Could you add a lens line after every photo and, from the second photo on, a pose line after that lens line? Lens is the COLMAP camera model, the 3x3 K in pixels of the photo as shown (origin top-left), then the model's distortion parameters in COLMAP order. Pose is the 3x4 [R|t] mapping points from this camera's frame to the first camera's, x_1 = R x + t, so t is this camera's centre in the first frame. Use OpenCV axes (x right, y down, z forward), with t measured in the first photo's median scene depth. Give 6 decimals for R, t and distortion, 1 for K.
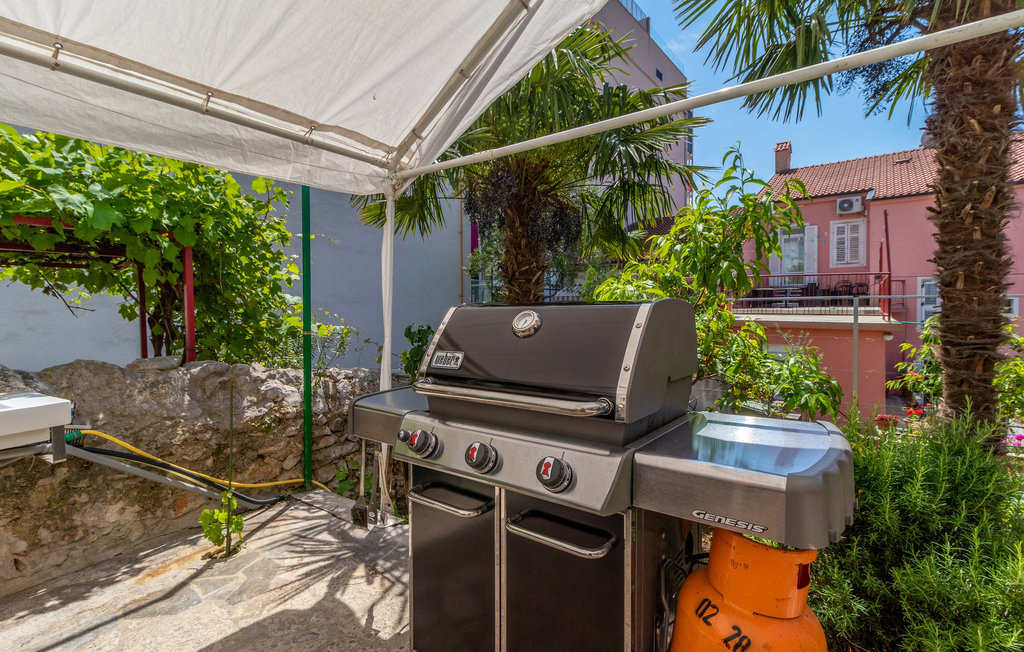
lens RADIAL K [[483.2, 0, 514.4], [0, 483.2, 325.1], [0, 0, 1]] dist [0.002246, 0.001477]
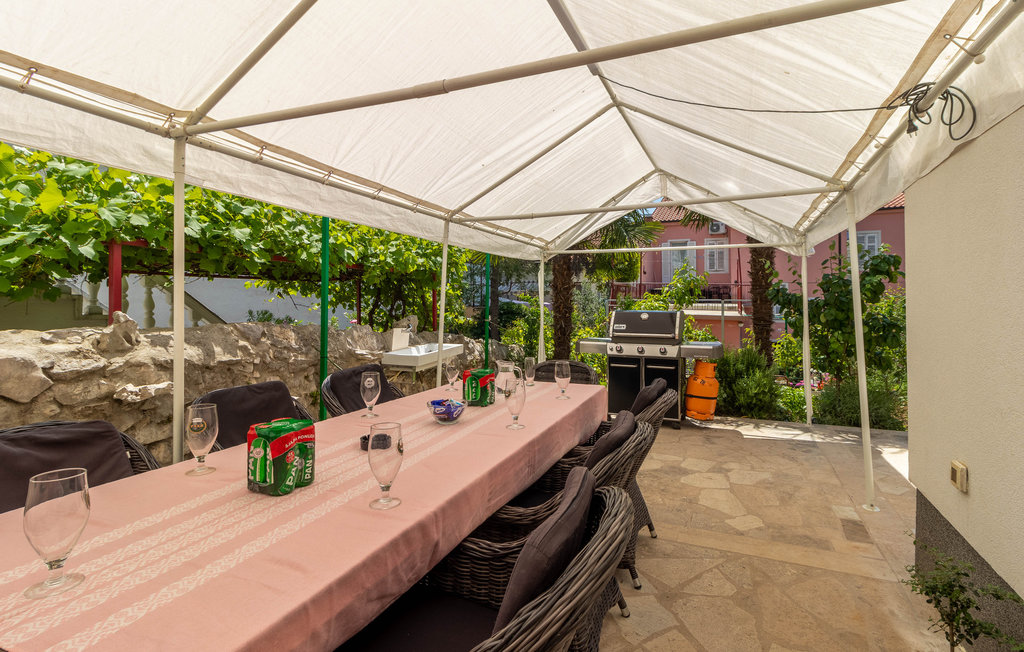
lens RADIAL K [[483.2, 0, 509.9], [0, 483.2, 303.6], [0, 0, 1]] dist [0.002246, 0.001477]
pose [[0.979842, 0.006753, 0.199659, -0.524444], [-0.001588, 0.999660, -0.026016, -0.002317], [-0.199767, 0.025175, 0.979520, -0.737523]]
